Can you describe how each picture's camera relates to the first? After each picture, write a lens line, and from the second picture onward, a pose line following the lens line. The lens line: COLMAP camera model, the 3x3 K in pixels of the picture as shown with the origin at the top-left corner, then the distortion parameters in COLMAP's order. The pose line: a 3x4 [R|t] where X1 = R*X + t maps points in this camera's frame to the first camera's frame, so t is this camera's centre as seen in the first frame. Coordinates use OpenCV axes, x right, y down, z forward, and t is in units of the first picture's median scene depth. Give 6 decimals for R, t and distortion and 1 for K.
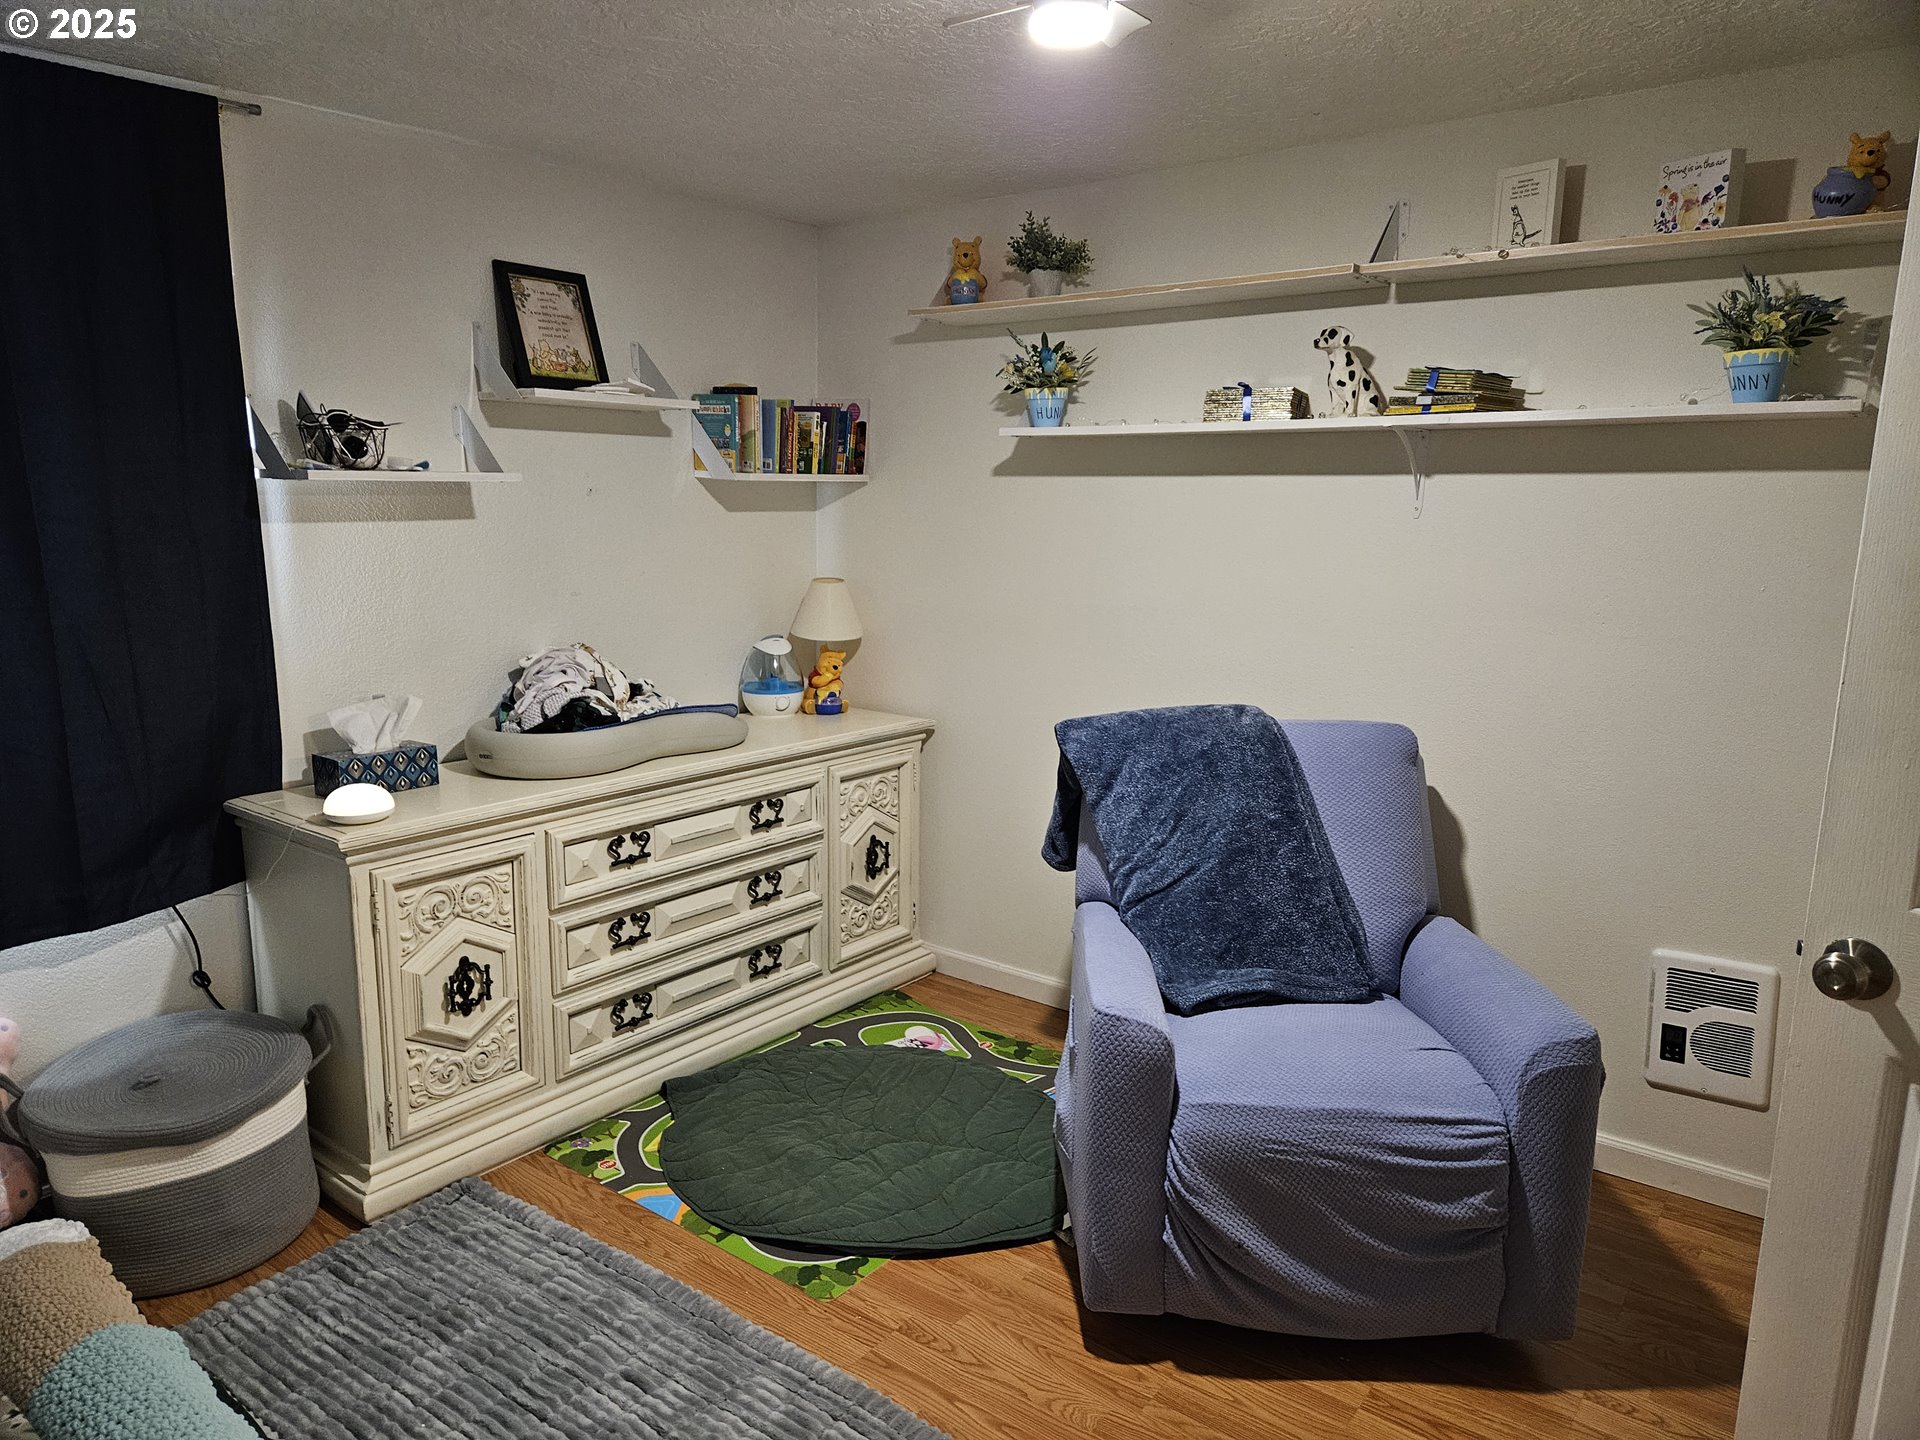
lens RADIAL K [[1279.2, 0, 956.7], [0, 1279.2, 736.9], [0, 0, 1]] dist [0.091112, -0.084238]
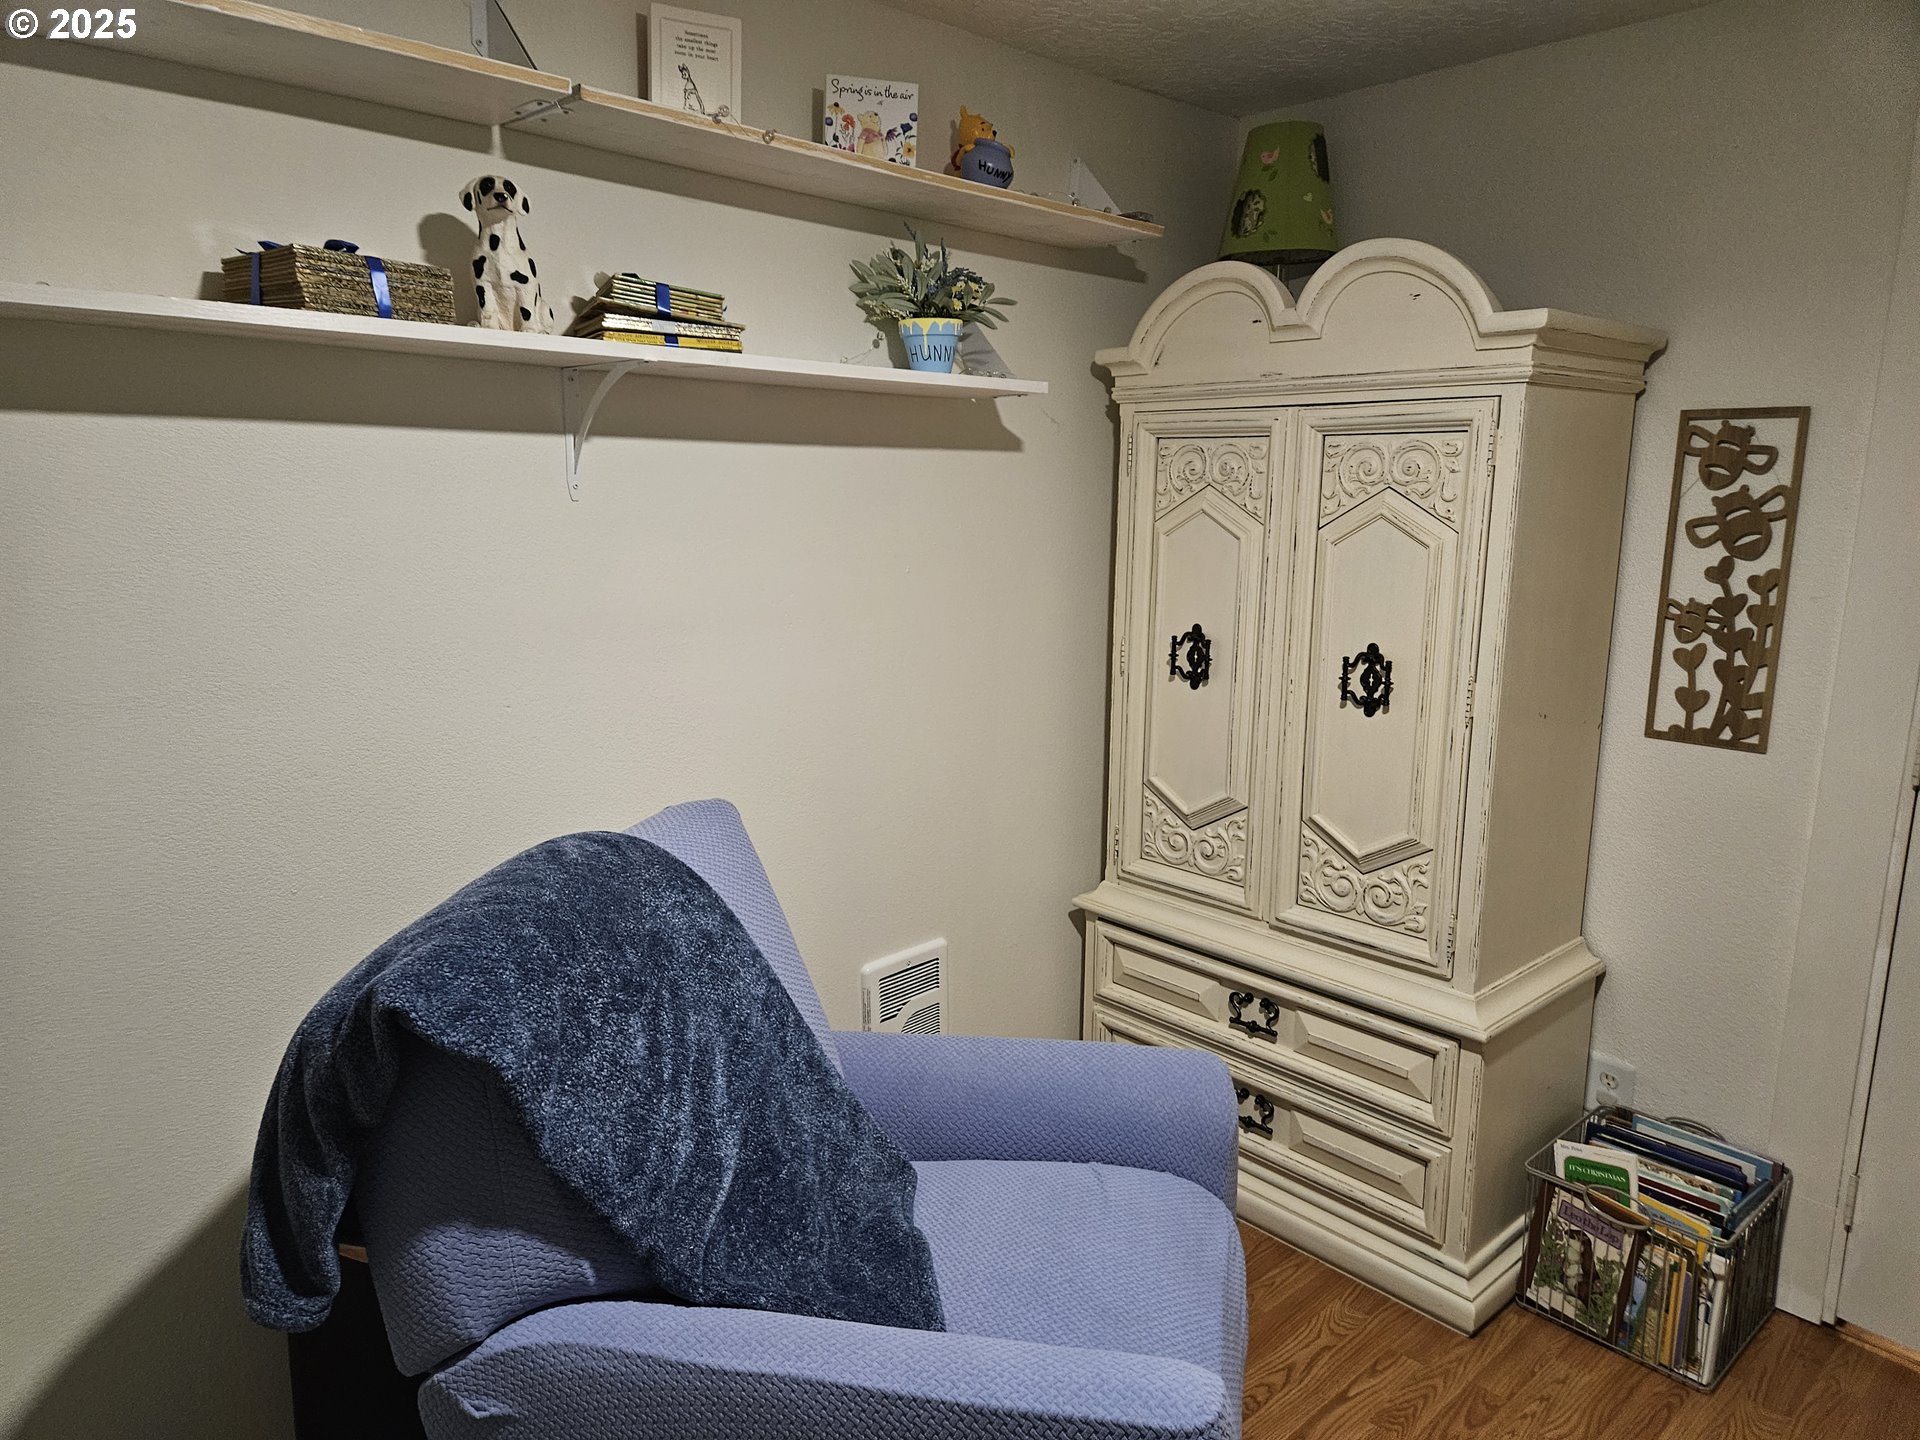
lens RADIAL K [[1279.2, 0, 956.7], [0, 1279.2, 736.9], [0, 0, 1]] dist [0.091112, -0.084238]
pose [[0.175879, -0.191585, 0.965589, -0.339238], [0.175168, 0.971316, 0.160815, -0.146557], [-0.968702, 0.140857, 0.204394, 0.821398]]
